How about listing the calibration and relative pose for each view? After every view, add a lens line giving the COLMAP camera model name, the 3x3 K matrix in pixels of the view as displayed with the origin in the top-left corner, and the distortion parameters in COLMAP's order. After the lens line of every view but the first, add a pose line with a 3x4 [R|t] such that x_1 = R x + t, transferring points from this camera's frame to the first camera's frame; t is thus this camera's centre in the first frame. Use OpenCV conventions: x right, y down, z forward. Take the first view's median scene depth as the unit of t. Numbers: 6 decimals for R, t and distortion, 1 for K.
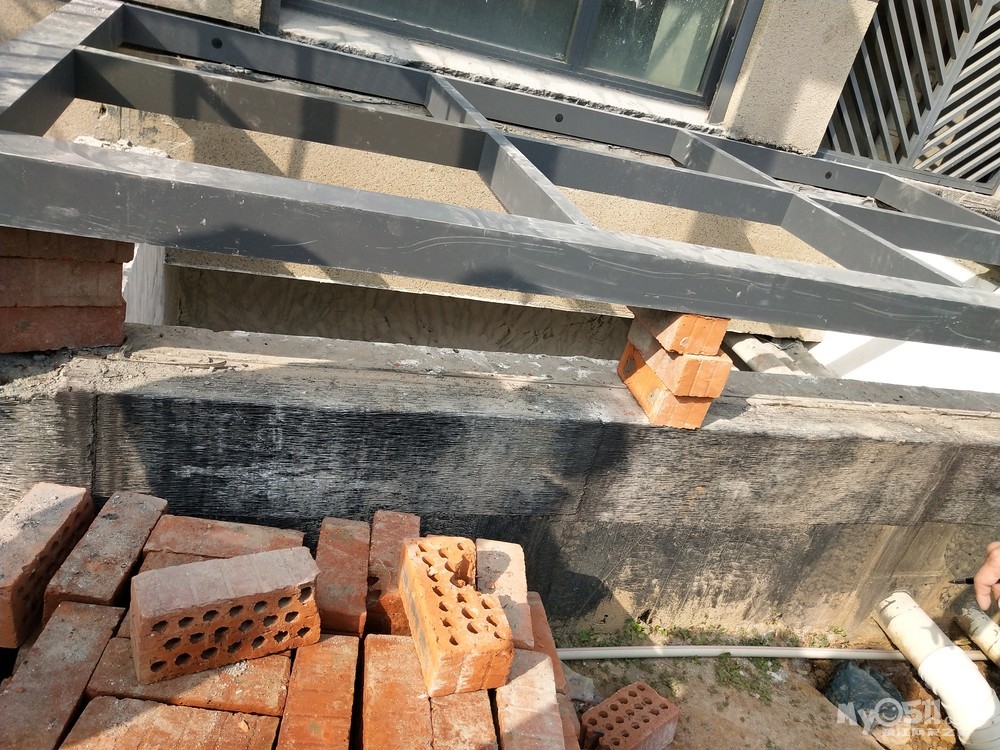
lens RADIAL K [[777.1, 0, 500.0], [0, 777.1, 375.0], [0, 0, 1]] dist [-0.008515, 0.055790]
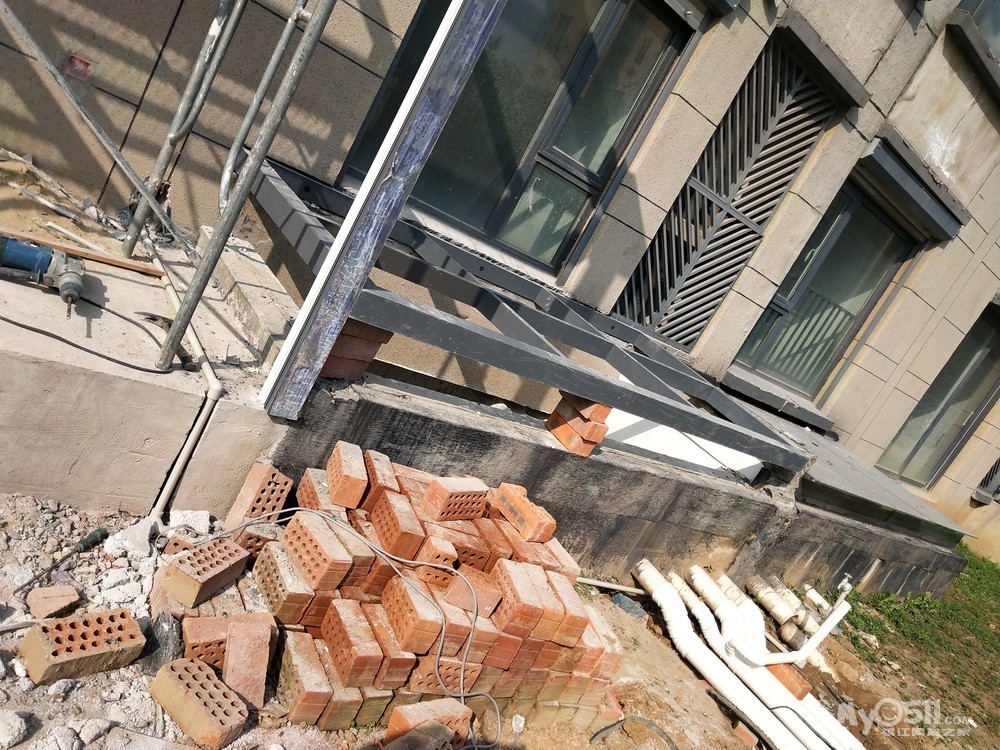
lens RADIAL K [[777.1, 0, 500.0], [0, 777.1, 375.0], [0, 0, 1]] dist [-0.008515, 0.055790]
pose [[0.920666, 0.155140, 0.358199, -0.600953], [-0.123123, 0.986201, -0.110676, 0.089309], [-0.370426, 0.057793, 0.927062, -0.702504]]
